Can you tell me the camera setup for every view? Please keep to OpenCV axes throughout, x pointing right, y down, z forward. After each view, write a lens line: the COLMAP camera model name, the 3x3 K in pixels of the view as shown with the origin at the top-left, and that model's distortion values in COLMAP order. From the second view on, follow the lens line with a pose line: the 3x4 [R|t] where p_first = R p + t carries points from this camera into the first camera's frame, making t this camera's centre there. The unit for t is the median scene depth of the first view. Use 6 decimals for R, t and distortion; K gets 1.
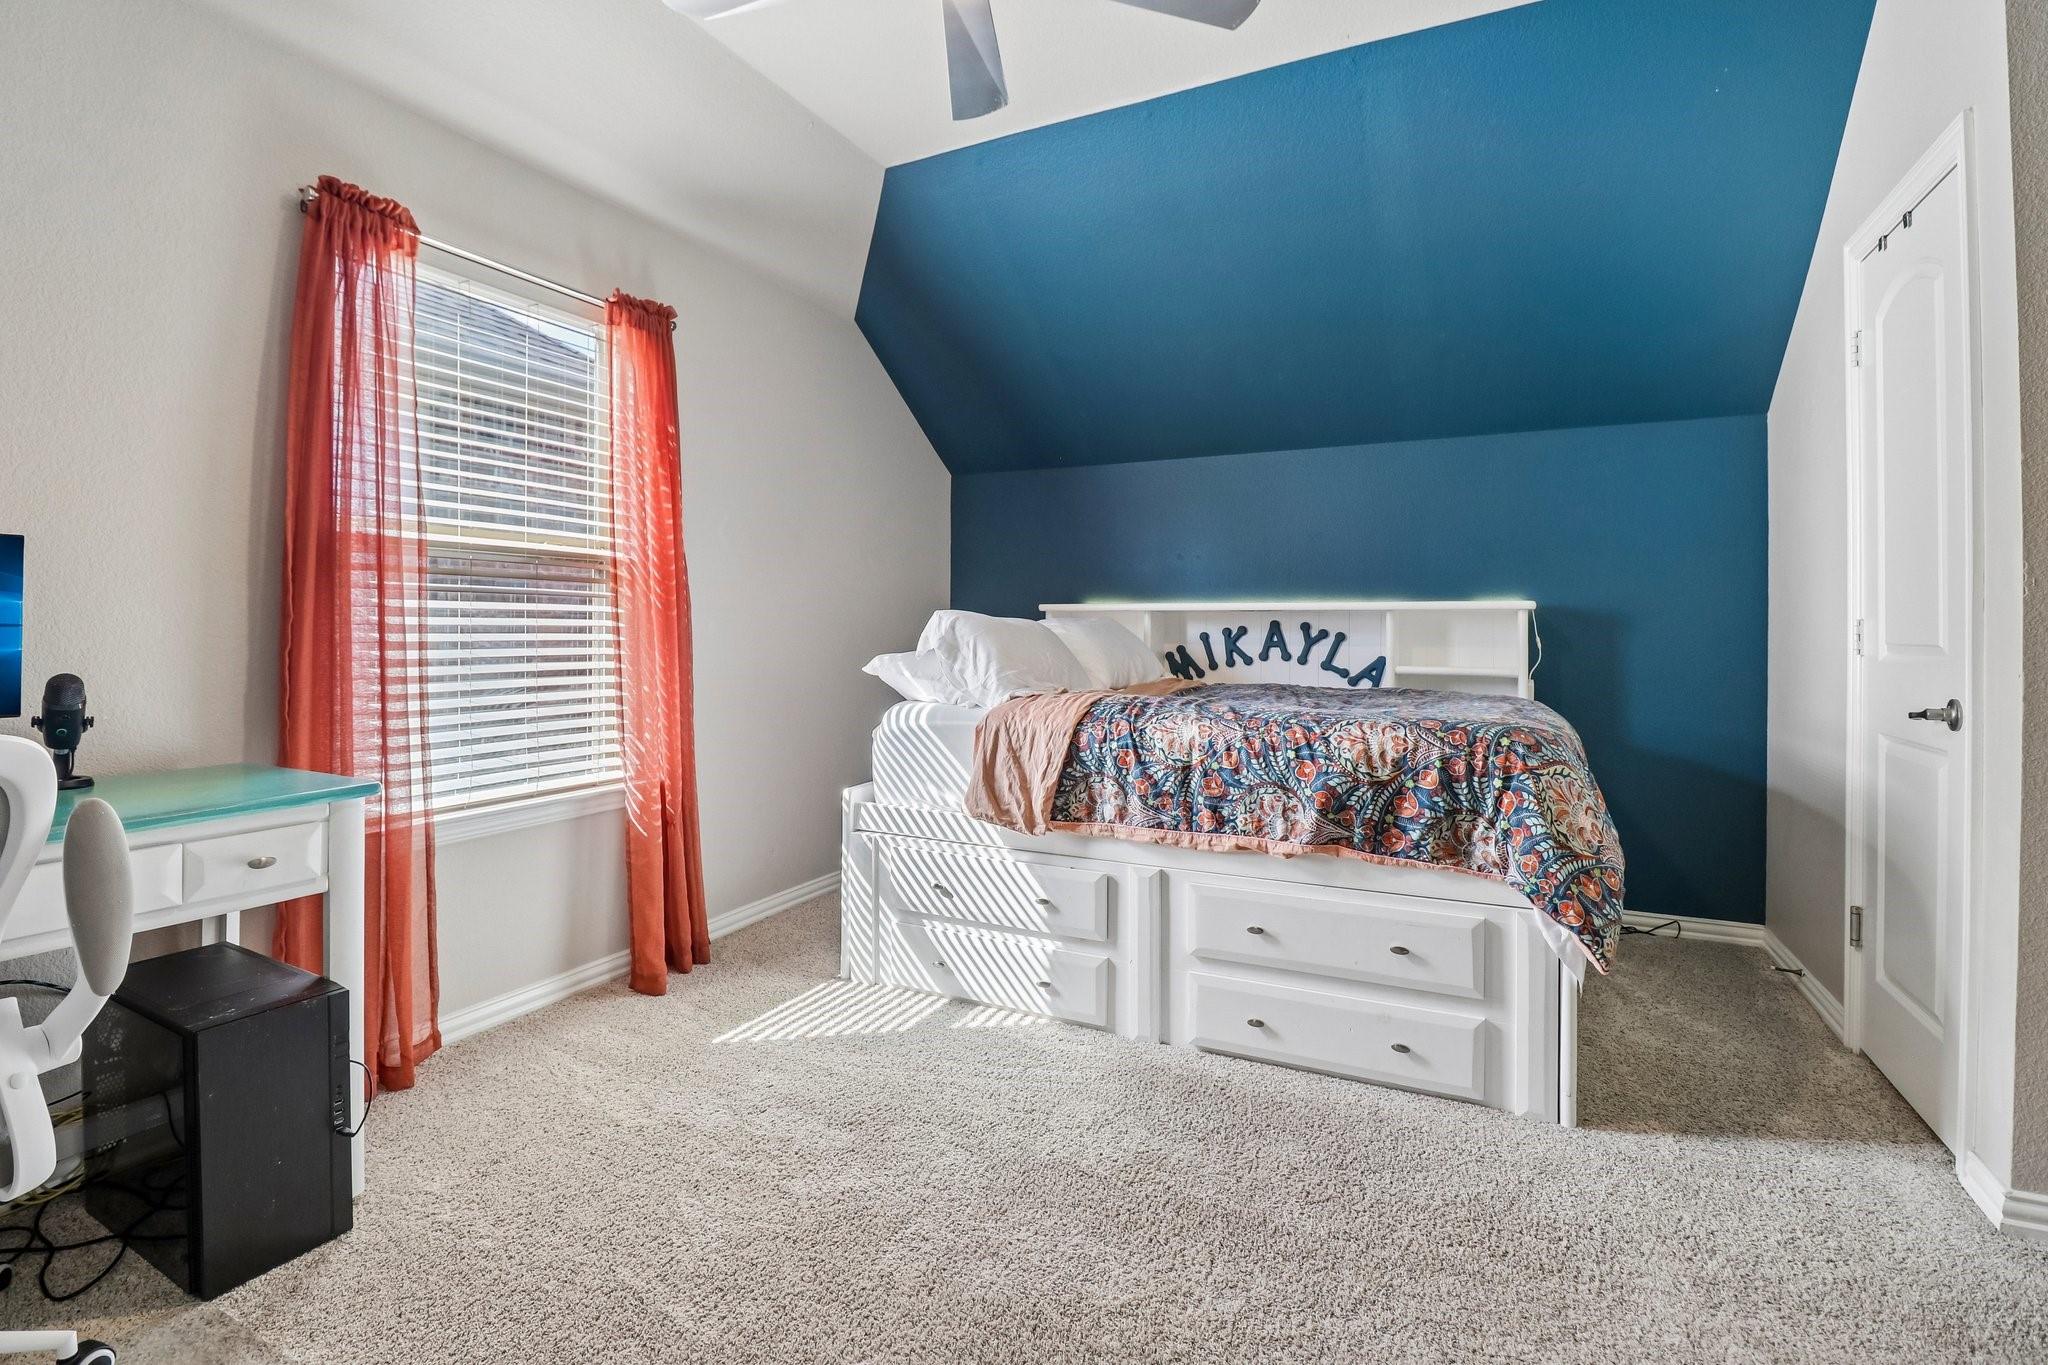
lens RADIAL K [[948.9, 0, 1020.0], [0, 948.9, 635.0], [0, 0, 1]] dist [-0.003356, -0.010995]
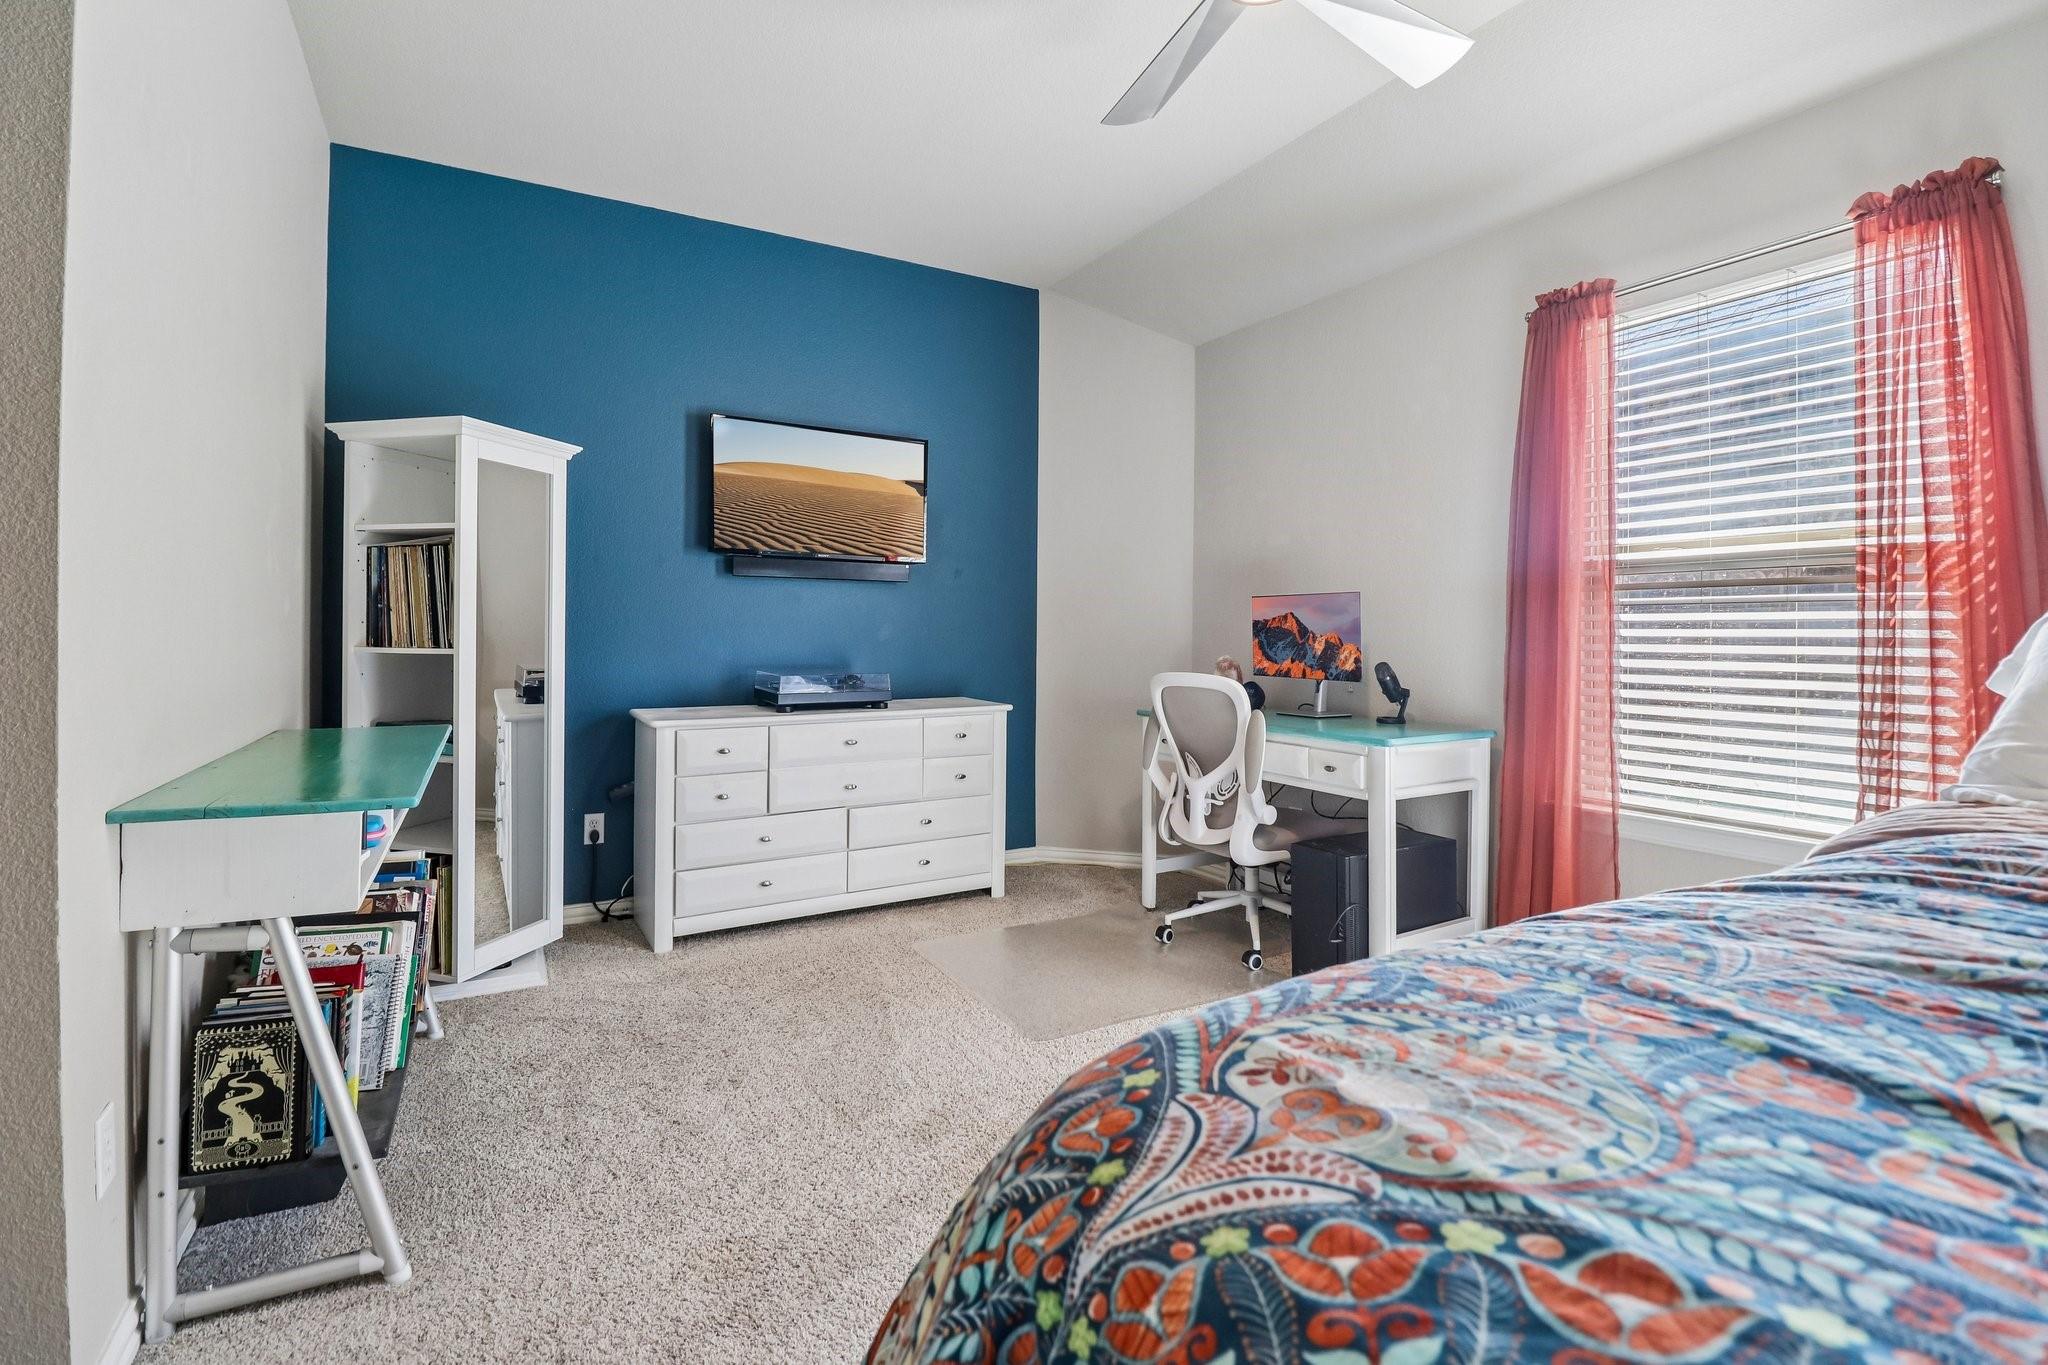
lens RADIAL K [[948.9, 0, 1020.0], [0, 948.9, 635.0], [0, 0, 1]] dist [-0.003356, -0.010995]
pose [[-0.561840, -0.006250, -0.827222, 0.690821], [-0.013708, 0.999904, 0.001755, -0.004484], [0.827132, 0.012326, -0.561872, 1.034927]]
